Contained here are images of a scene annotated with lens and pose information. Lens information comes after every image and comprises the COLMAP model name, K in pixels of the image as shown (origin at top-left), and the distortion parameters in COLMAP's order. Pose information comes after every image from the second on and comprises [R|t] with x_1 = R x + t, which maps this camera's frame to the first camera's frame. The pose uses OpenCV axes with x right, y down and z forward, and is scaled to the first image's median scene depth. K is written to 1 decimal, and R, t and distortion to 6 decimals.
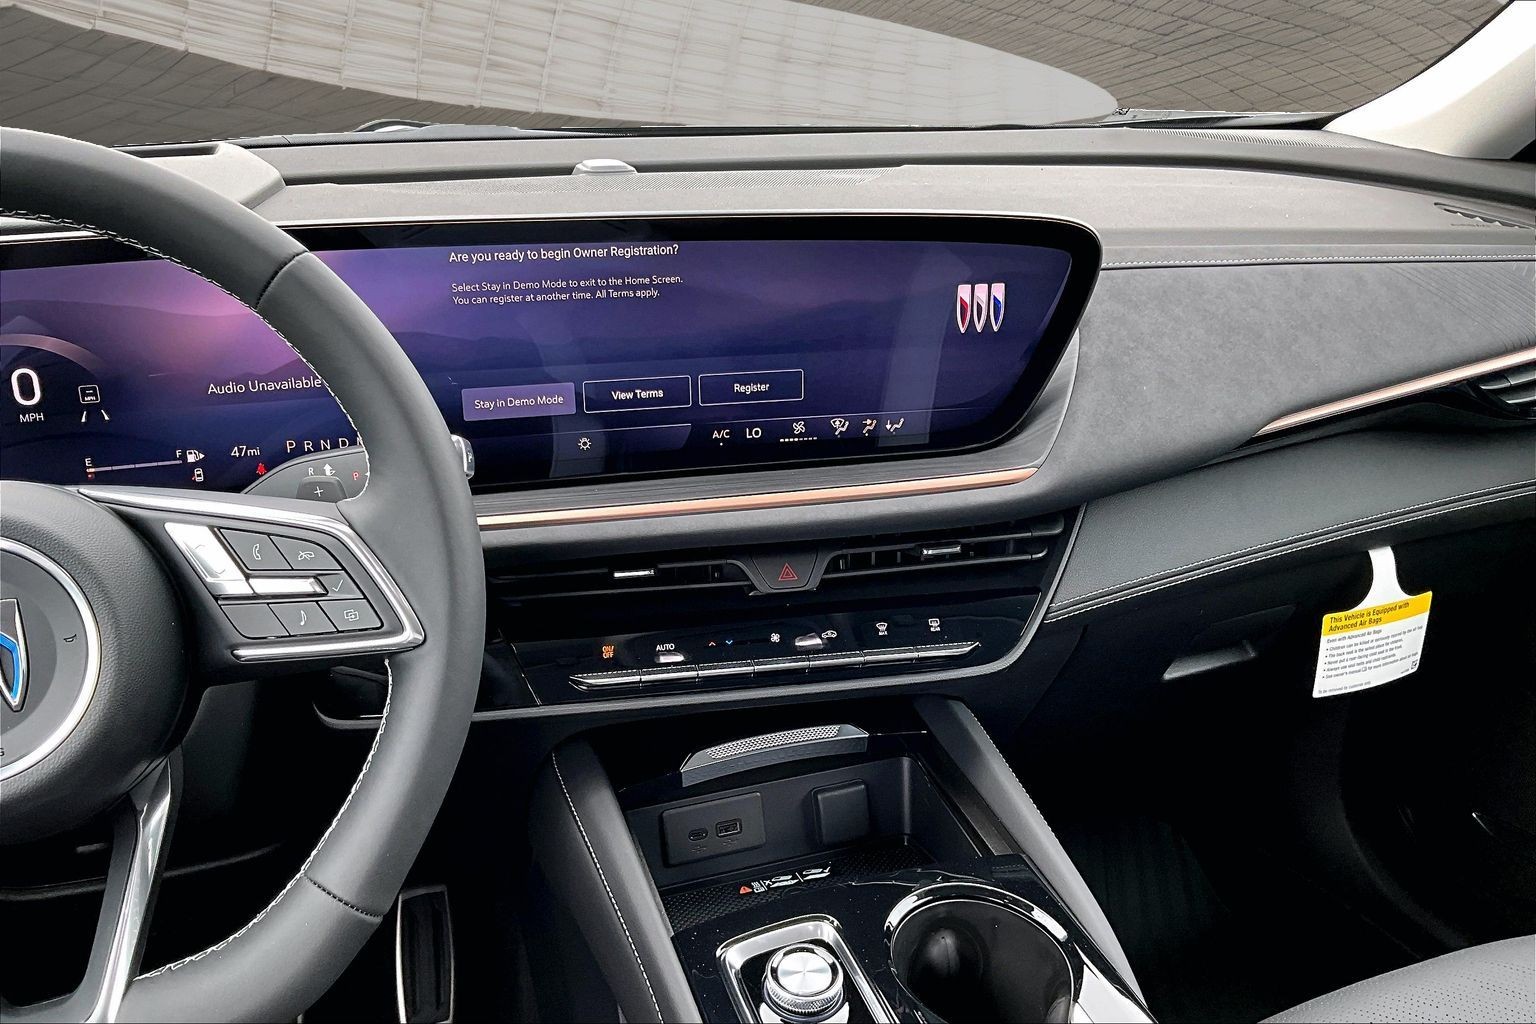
lens RADIAL K [[1238.7, 0, 744.3], [0, 1238.7, 492.0], [0, 0, 1]] dist [0.114015, -0.242783]
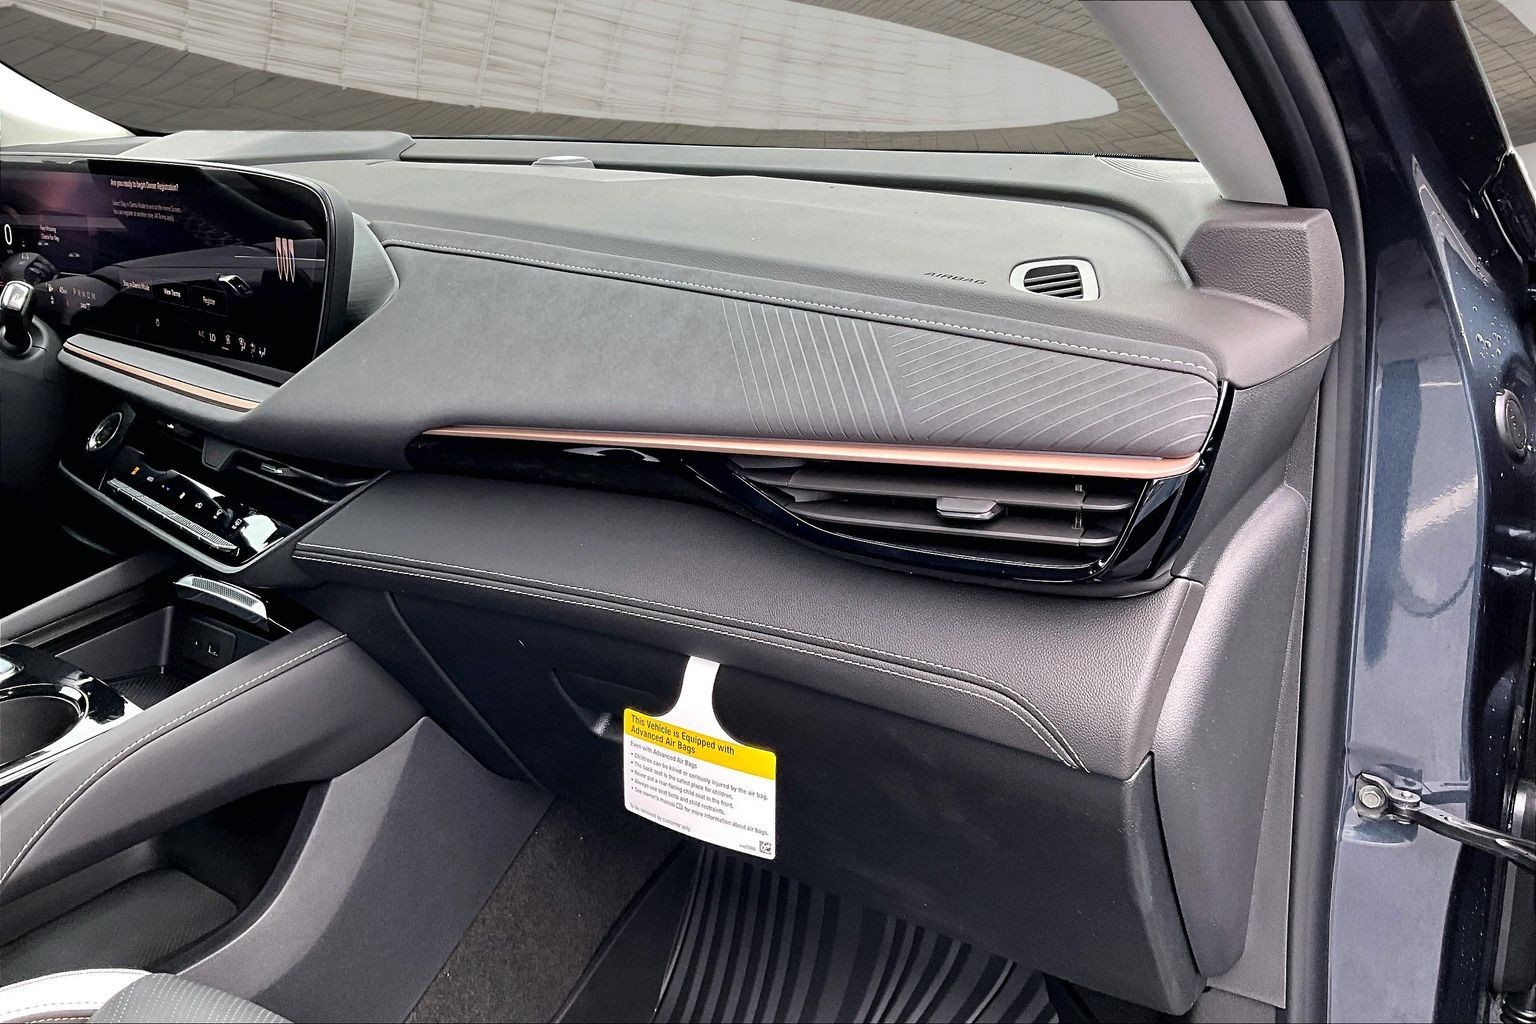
lens RADIAL K [[1282.9, 0, 768.0], [0, 1282.9, 512.0], [0, 0, 1]] dist [0.135705, -0.296891]
pose [[0.562766, 0.249294, -0.788129, 1.454183], [-0.277969, 0.954988, 0.103589, -0.176671], [0.778478, 0.160779, 0.606731, 0.671383]]
